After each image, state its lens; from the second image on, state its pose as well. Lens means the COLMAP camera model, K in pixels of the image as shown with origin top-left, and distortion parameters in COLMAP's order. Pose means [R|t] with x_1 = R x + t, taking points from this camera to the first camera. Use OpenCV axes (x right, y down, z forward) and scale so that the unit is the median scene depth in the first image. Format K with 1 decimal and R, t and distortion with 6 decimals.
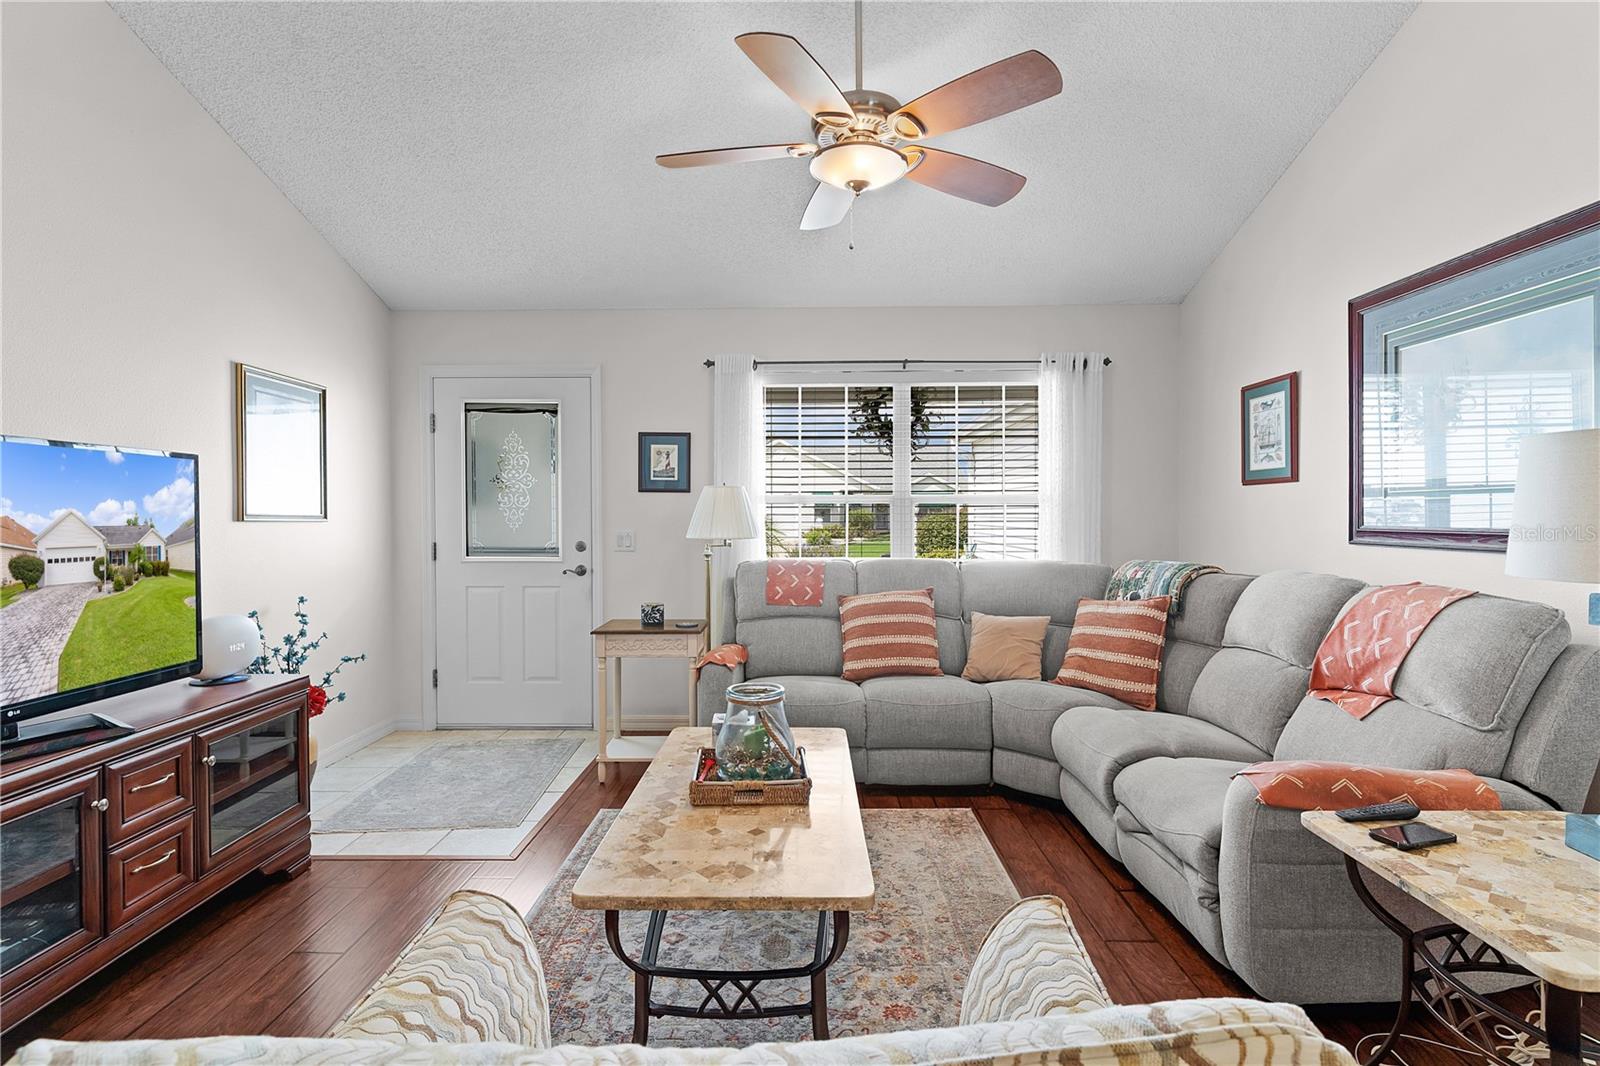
lens RADIAL K [[752.0, 0, 787.0], [0, 752.0, 536.0], [0, 0, 1]] dist [-0.000920, -0.000162]
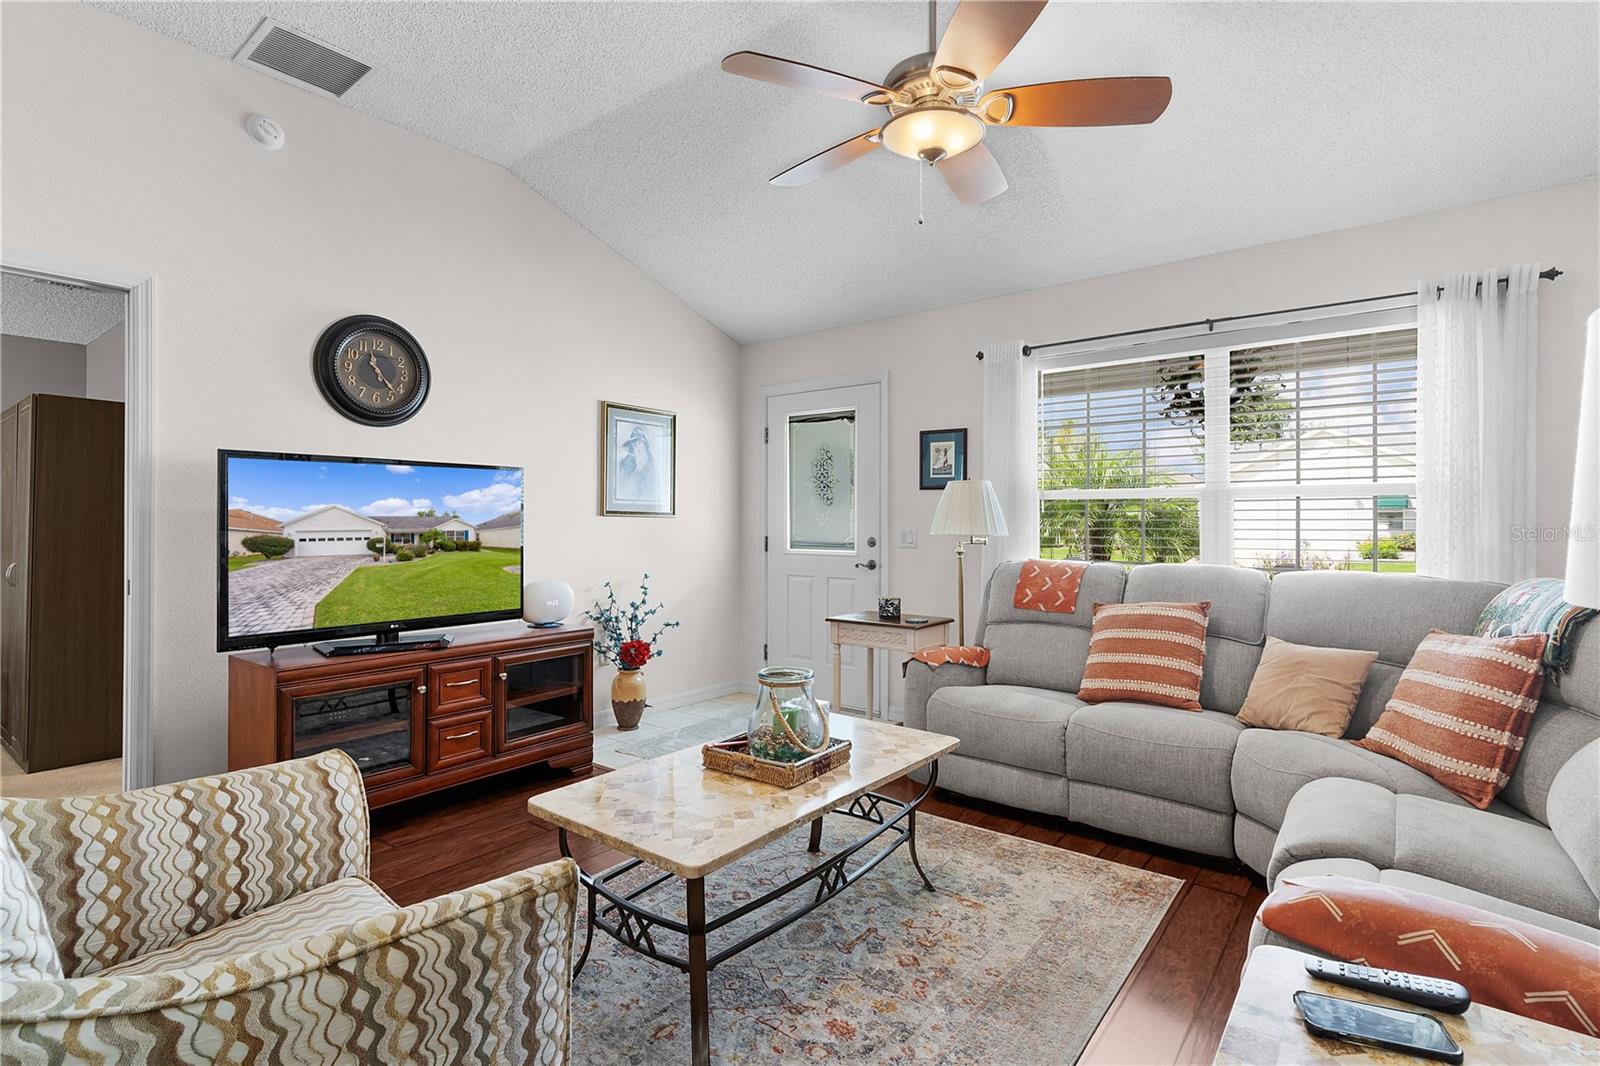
lens RADIAL K [[752.0, 0, 783.9], [0, 752.0, 516.4], [0, 0, 1]] dist [-0.000920, -0.000162]
pose [[0.790742, -0.001404, -0.612148, 0.347257], [-0.012781, 0.999742, -0.018803, -0.000410], [0.612016, 0.022692, 0.790519, 0.092680]]
